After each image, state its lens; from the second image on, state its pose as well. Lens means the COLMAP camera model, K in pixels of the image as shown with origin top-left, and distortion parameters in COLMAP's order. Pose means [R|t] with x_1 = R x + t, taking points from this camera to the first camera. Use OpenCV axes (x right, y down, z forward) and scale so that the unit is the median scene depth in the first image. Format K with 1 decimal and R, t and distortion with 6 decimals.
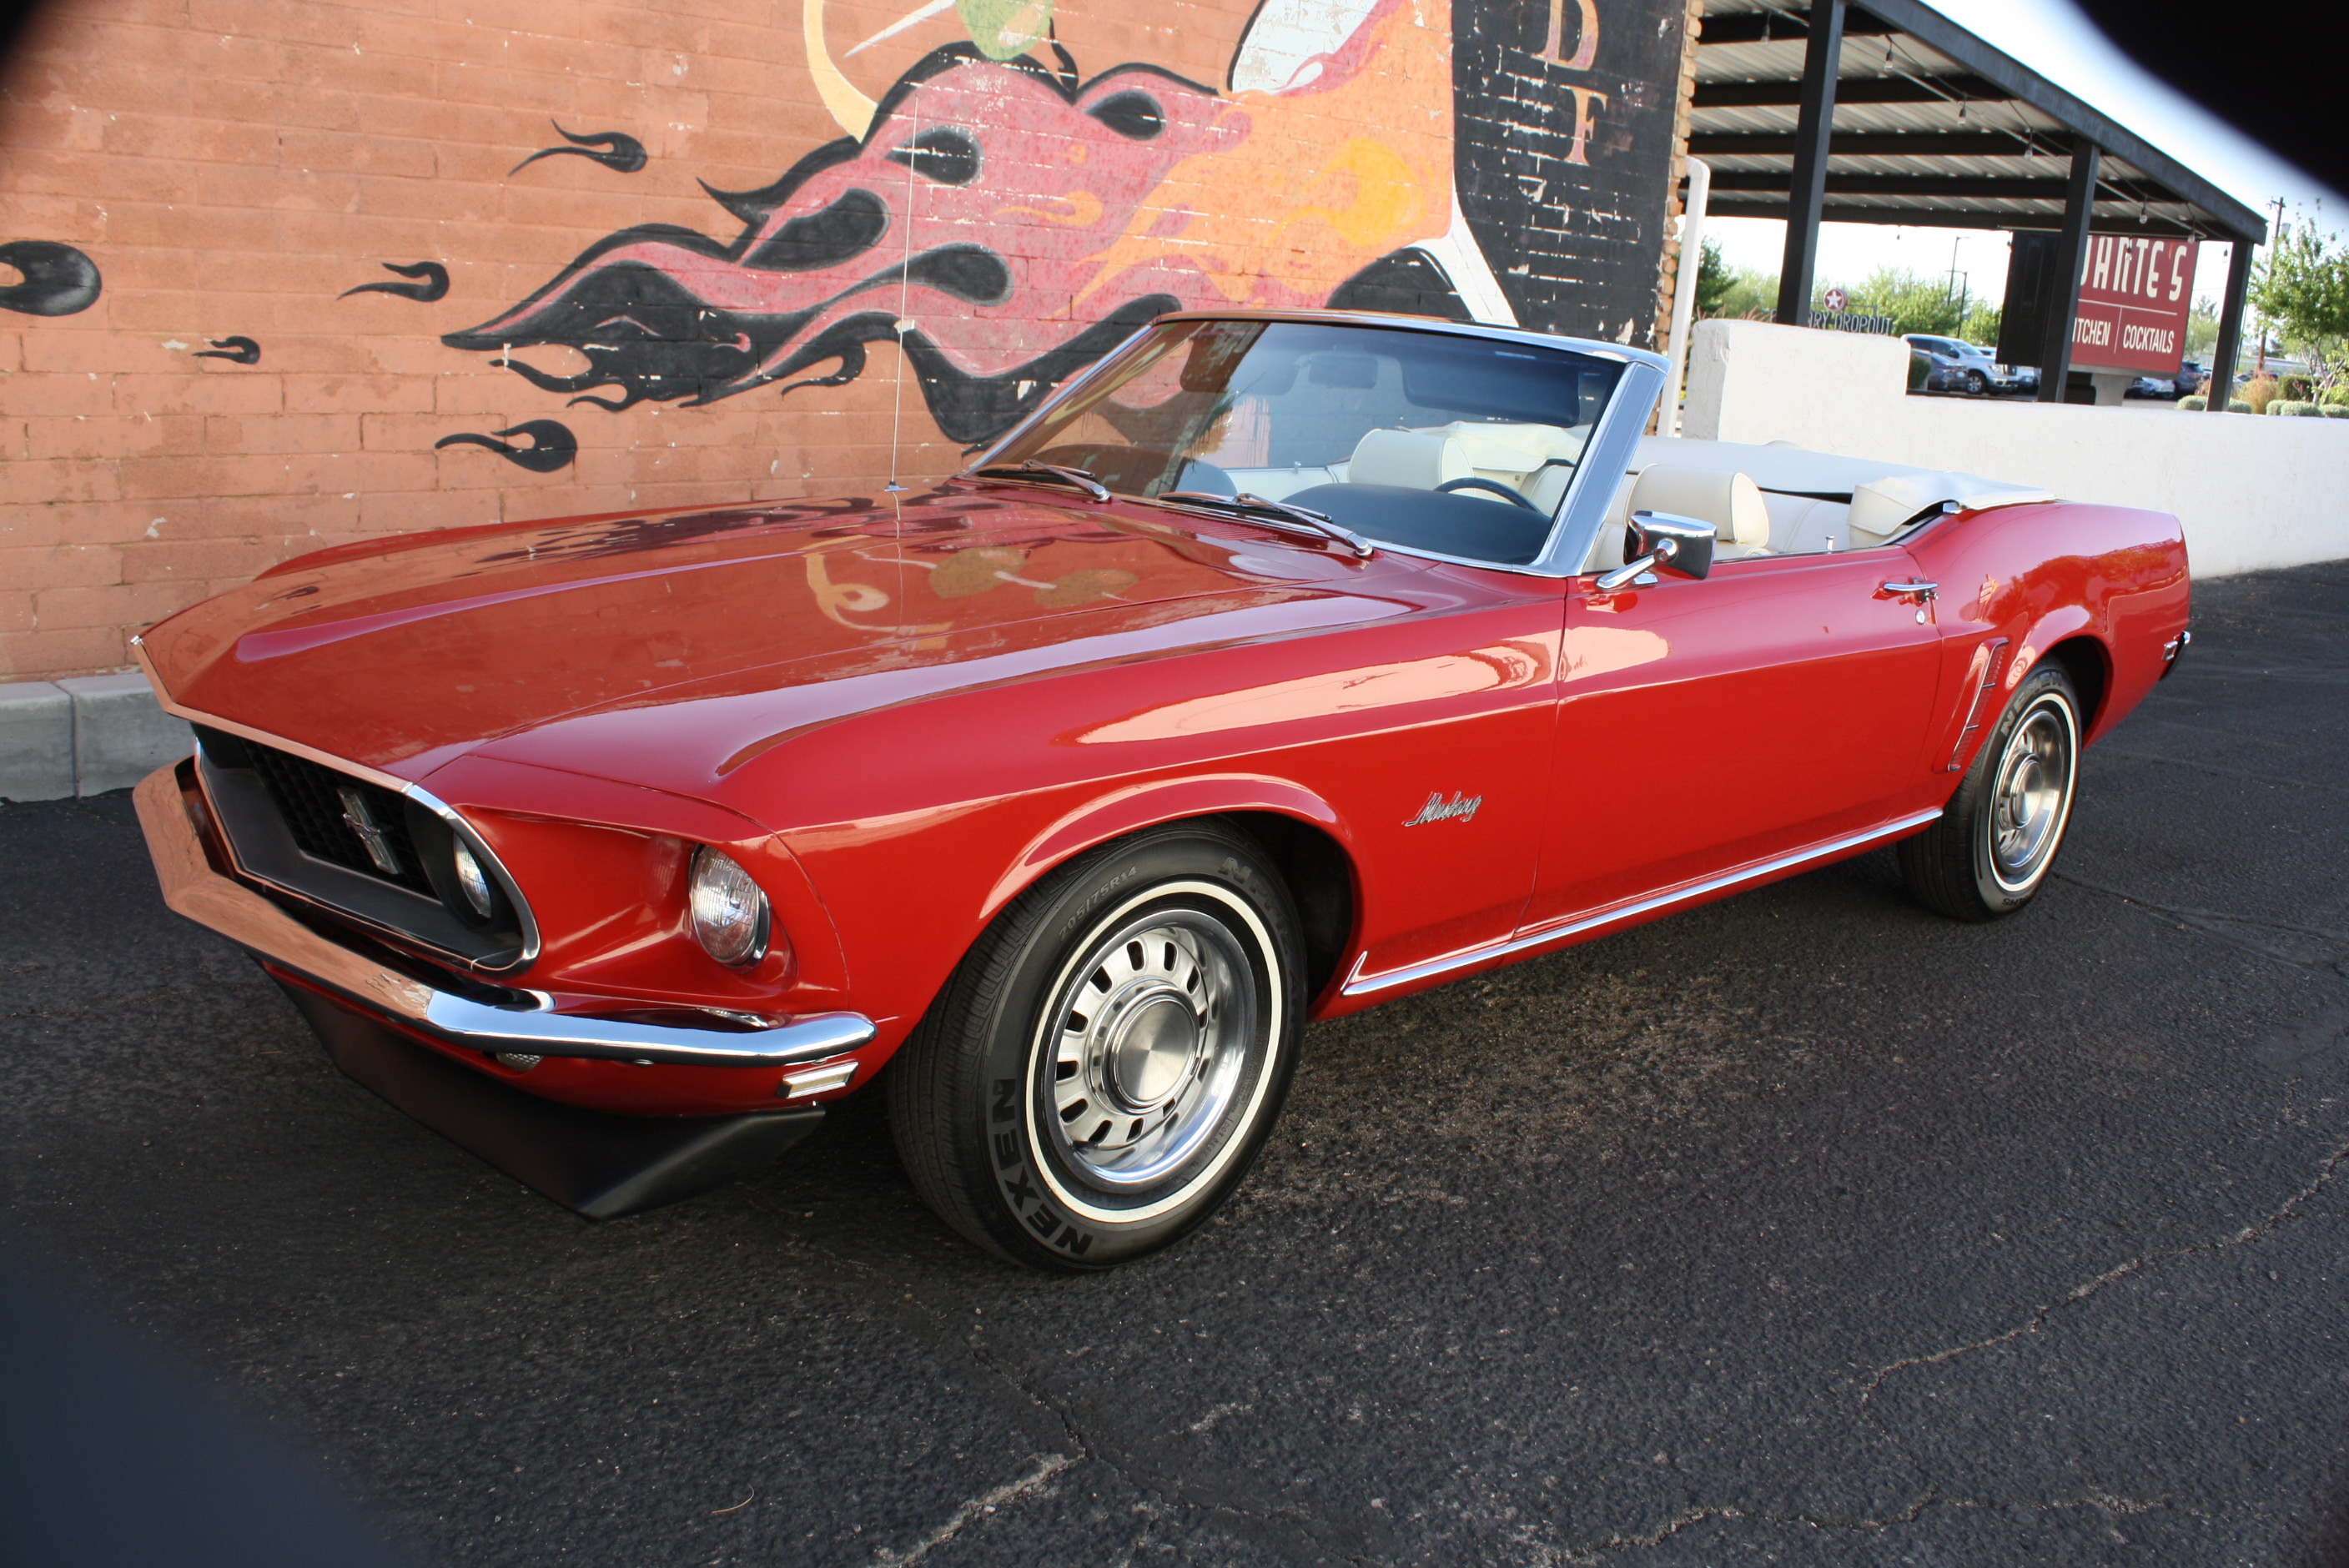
lens RADIAL K [[1999.5, 0, 1218.3], [0, 1999.5, 767.0], [0, 0, 1]] dist [-0.169464, 0.149241]
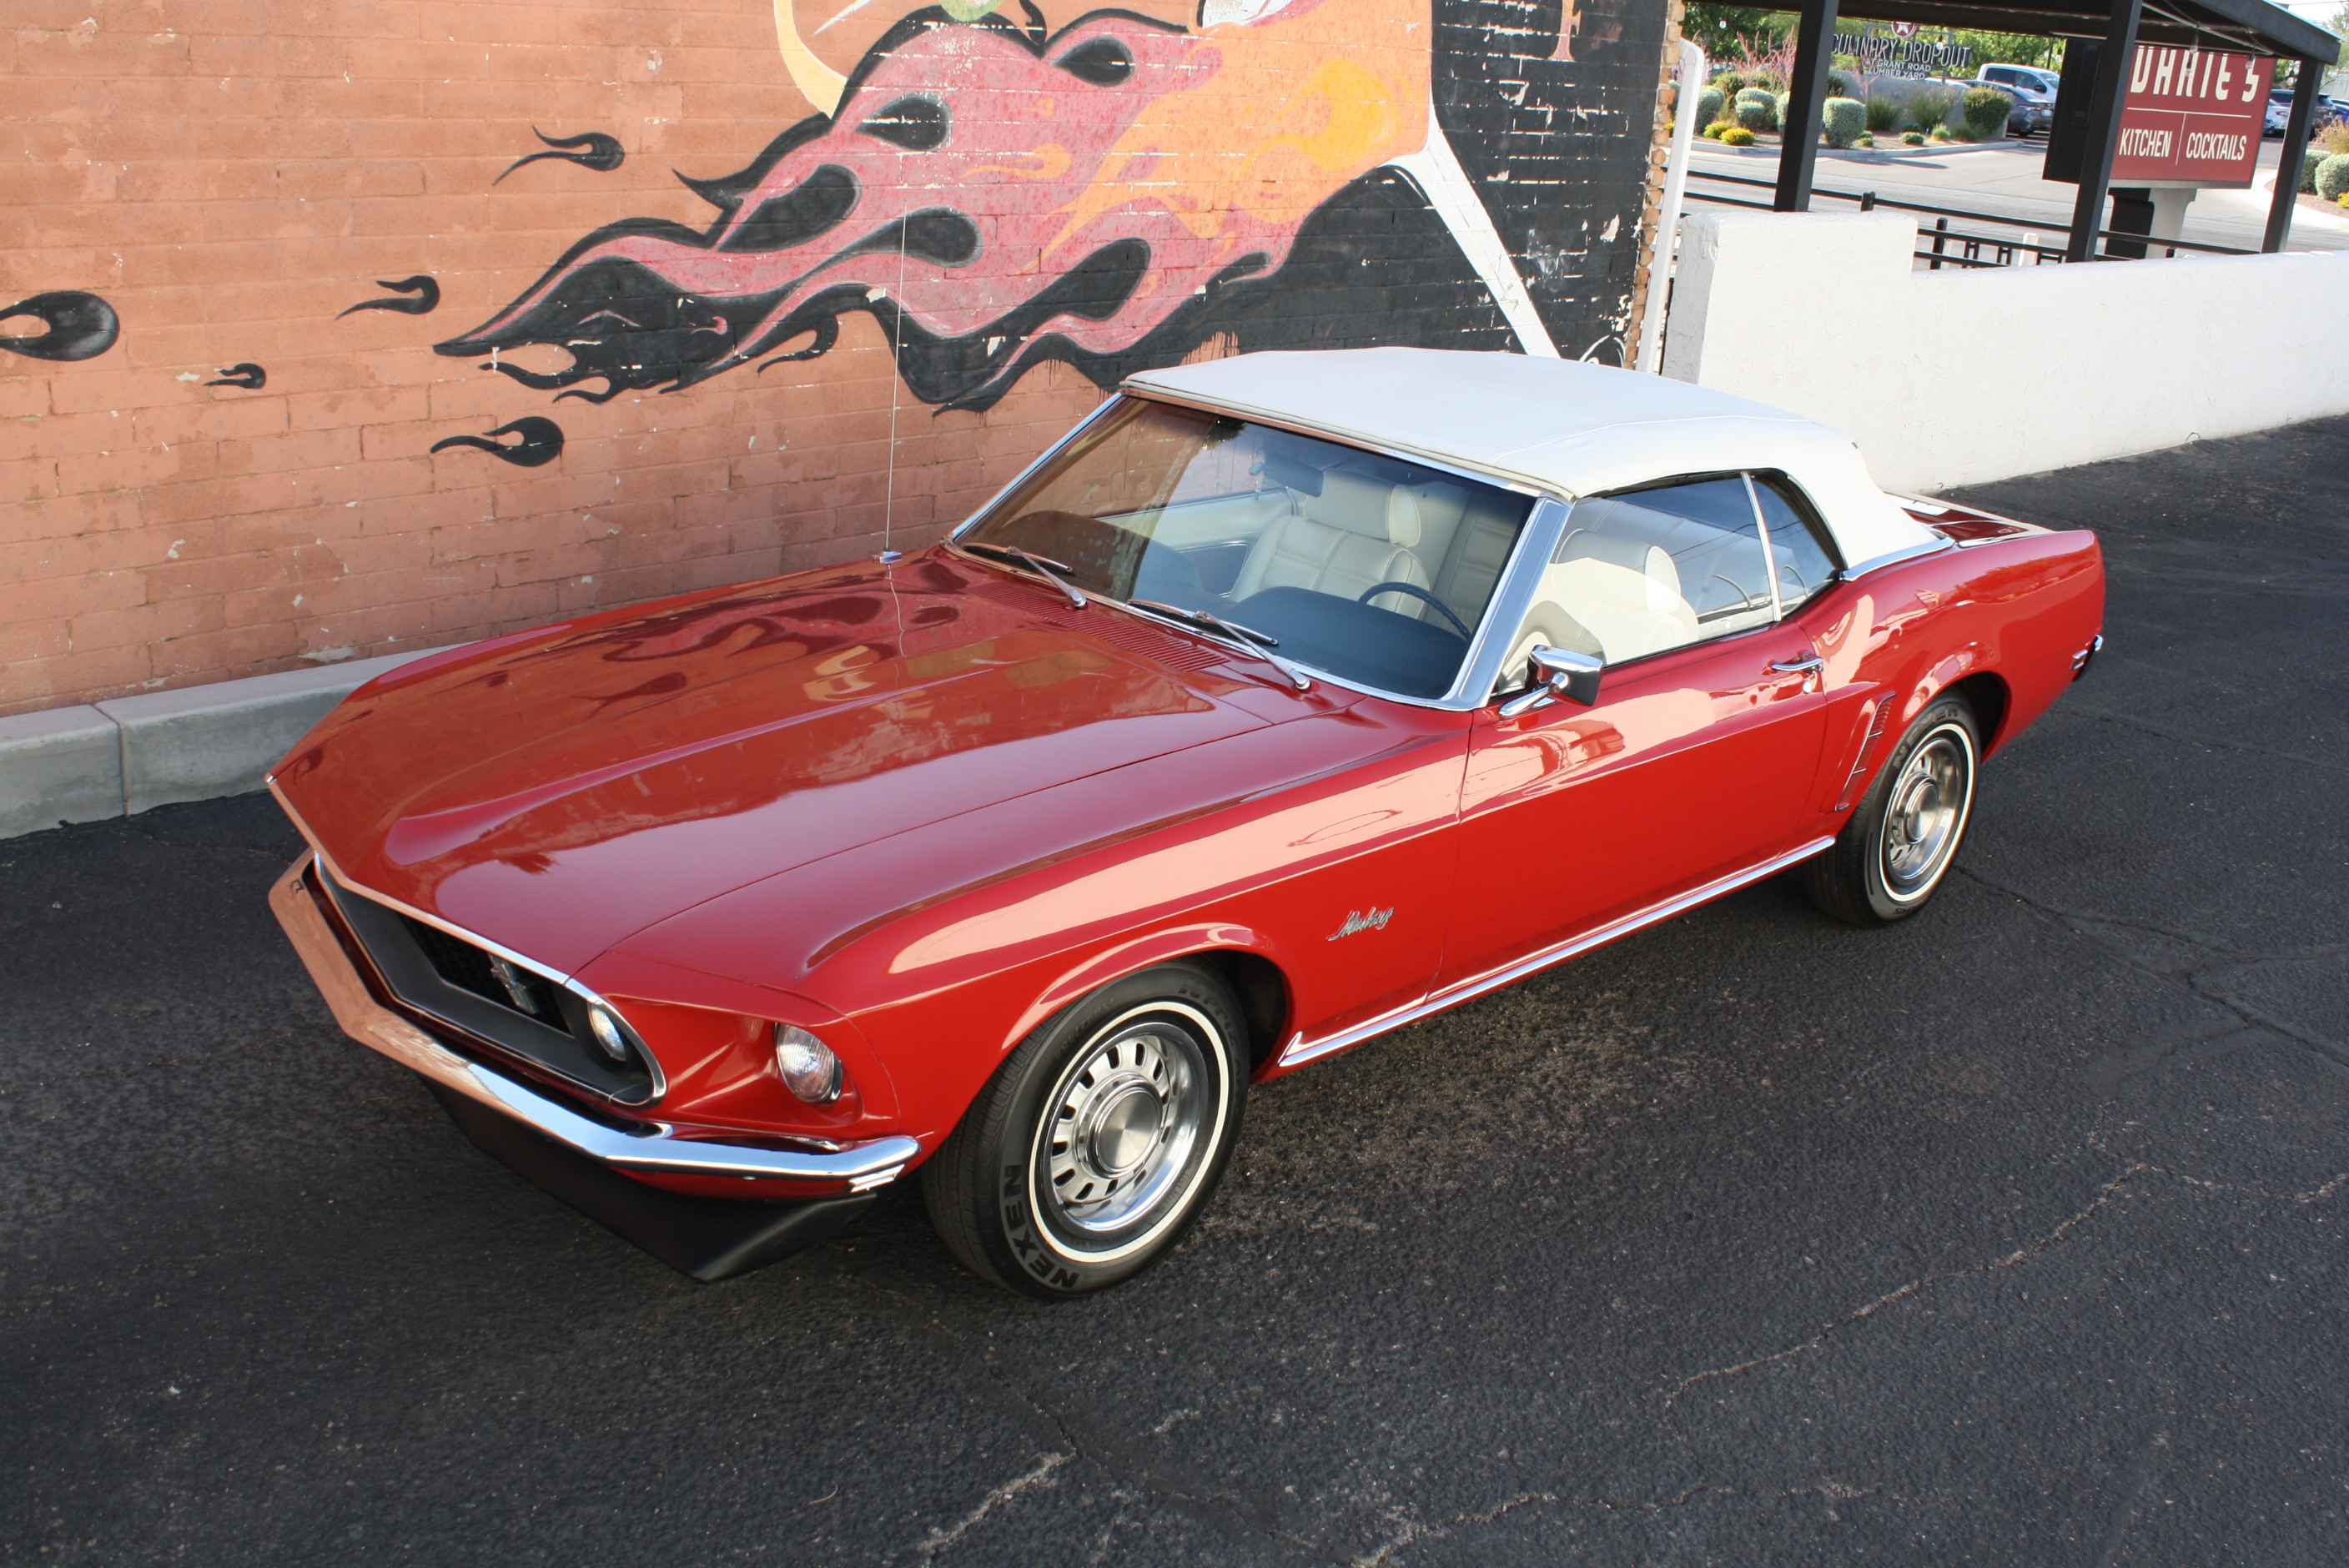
lens RADIAL K [[2279.6, 0, 1241.8], [0, 2279.6, 803.3], [0, 0, 1]] dist [-0.148255, 0.151924]
pose [[0.999766, 0.002925, 0.021413, 0.004782], [-0.005421, 0.993063, 0.117455, -0.110298], [-0.020921, -0.117544, 0.992847, -0.196547]]
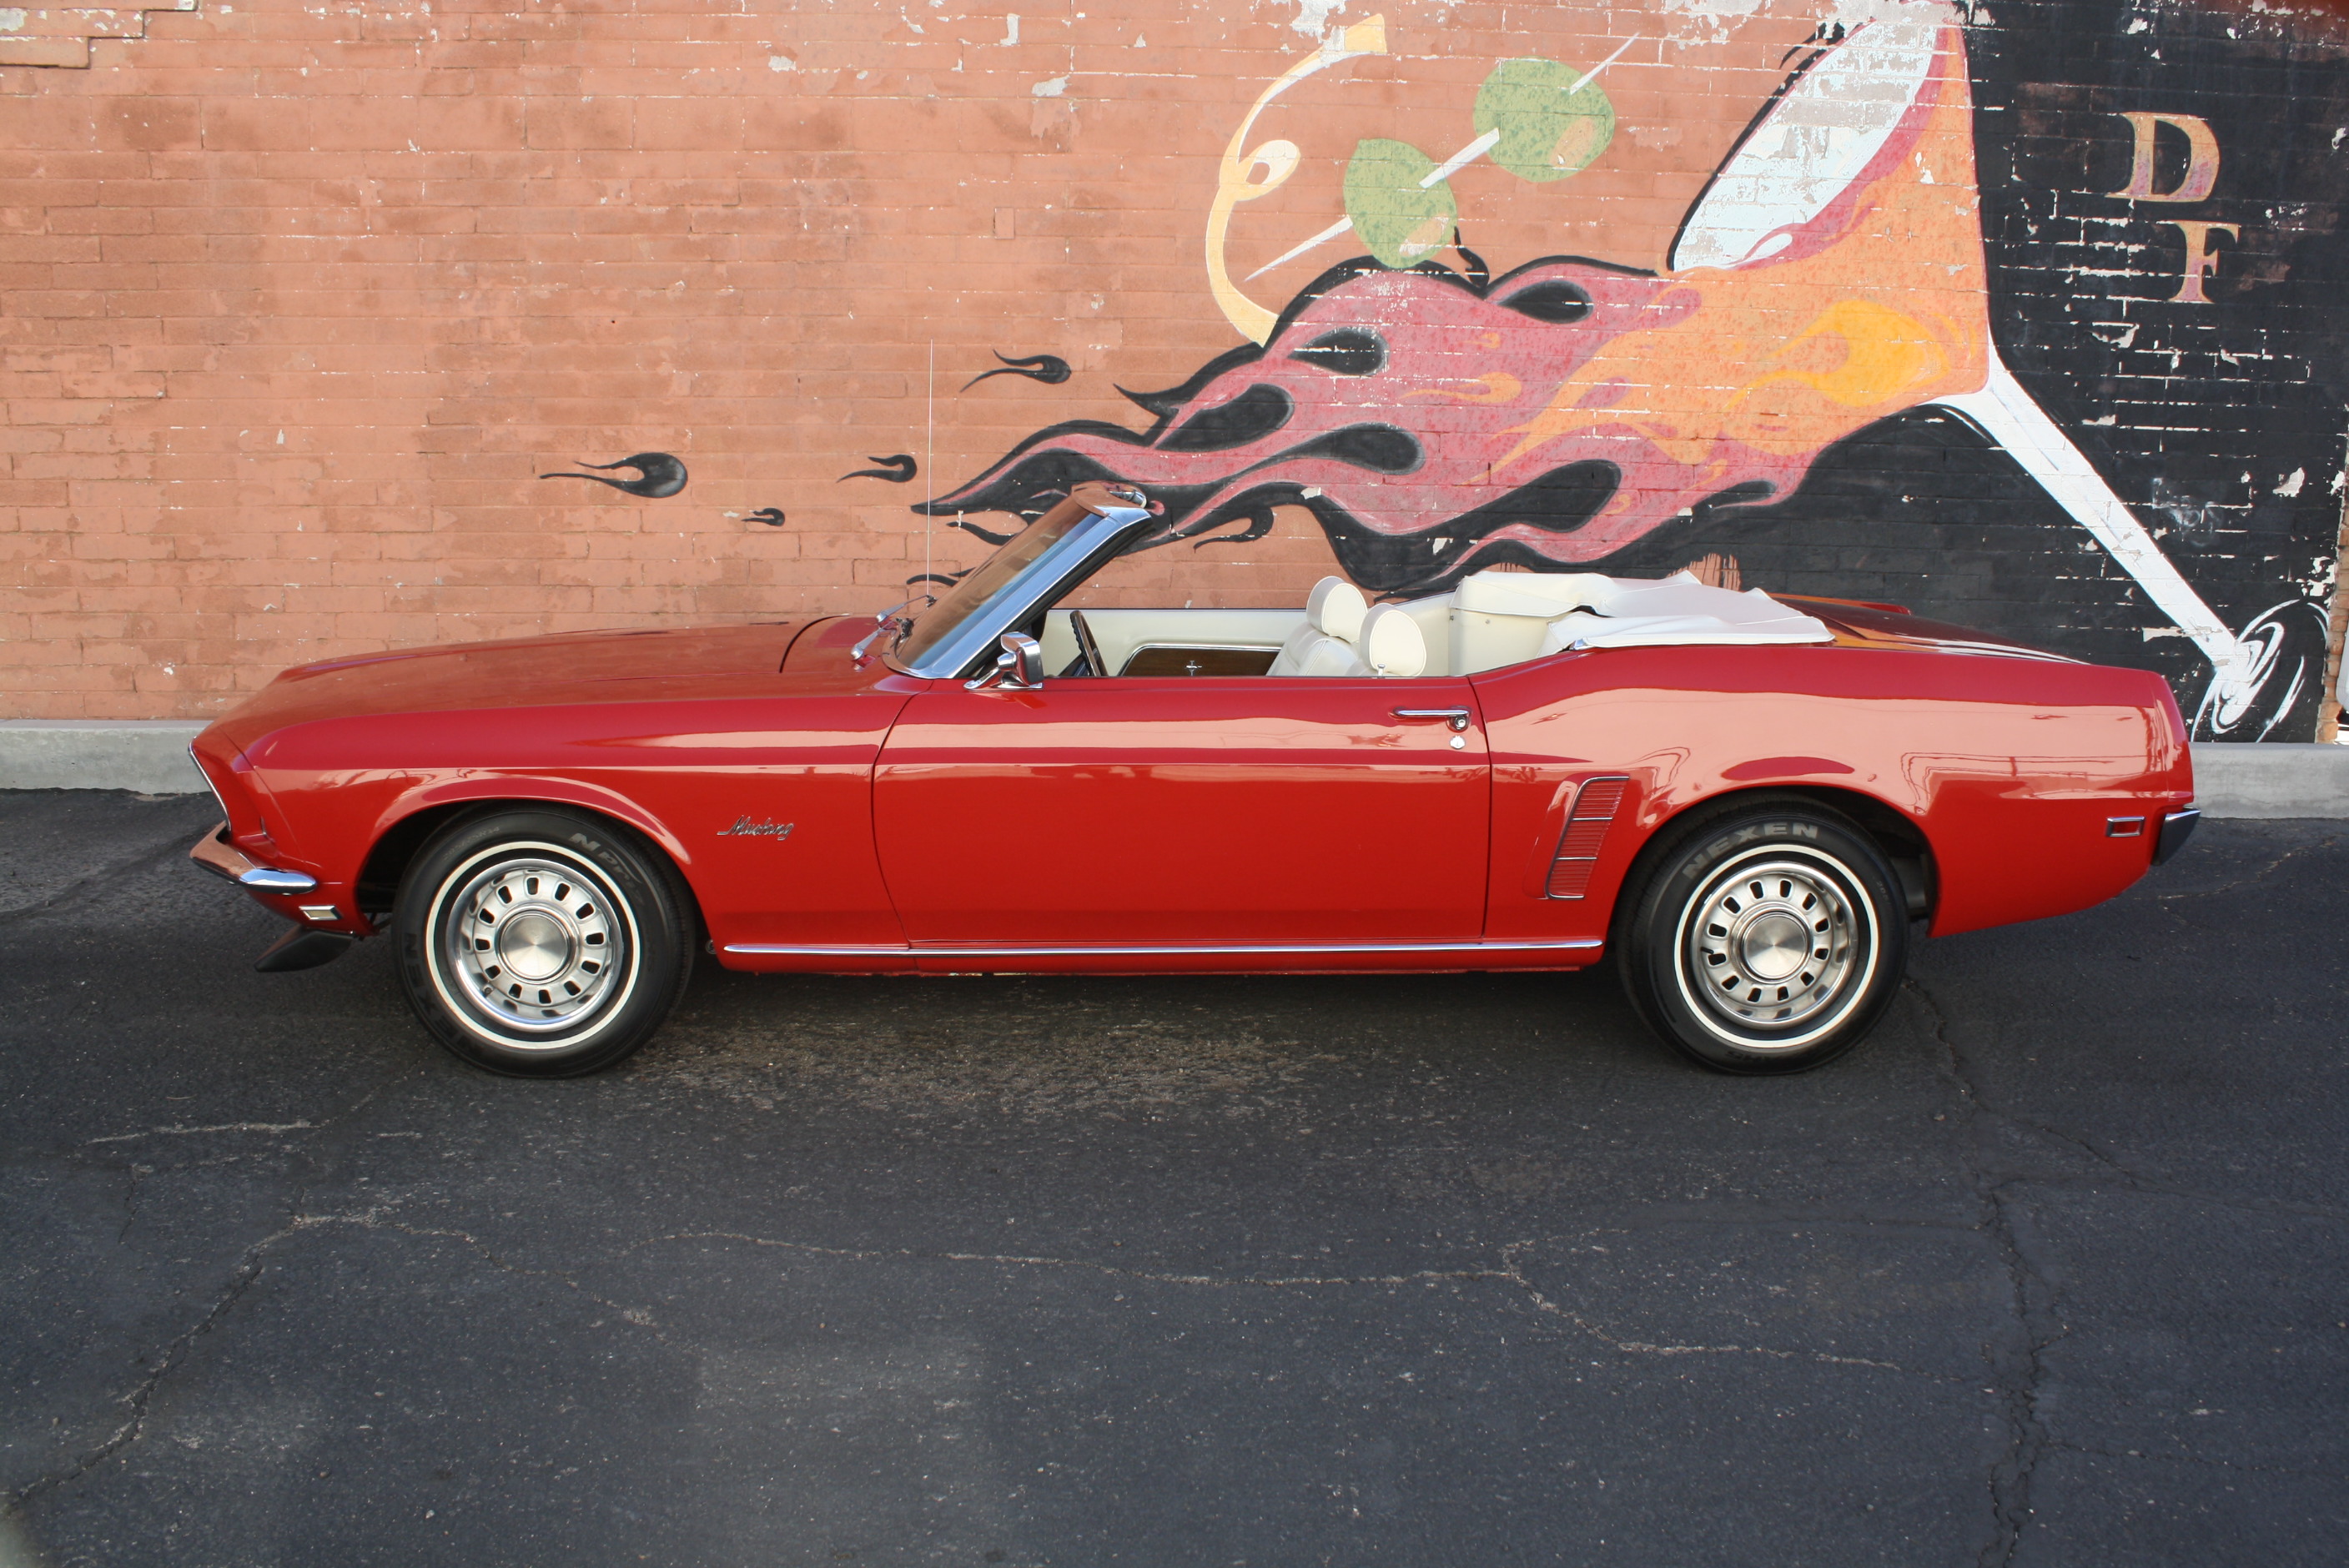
lens RADIAL K [[1989.3, 0, 1203.8], [0, 1989.3, 780.2], [0, 0, 1]] dist [-0.167881, 0.147781]
pose [[0.744772, 0.068945, -0.663748, 0.668040], [-0.119323, 0.992377, -0.030808, -0.002511], [0.656565, 0.102146, 0.747321, 0.068980]]
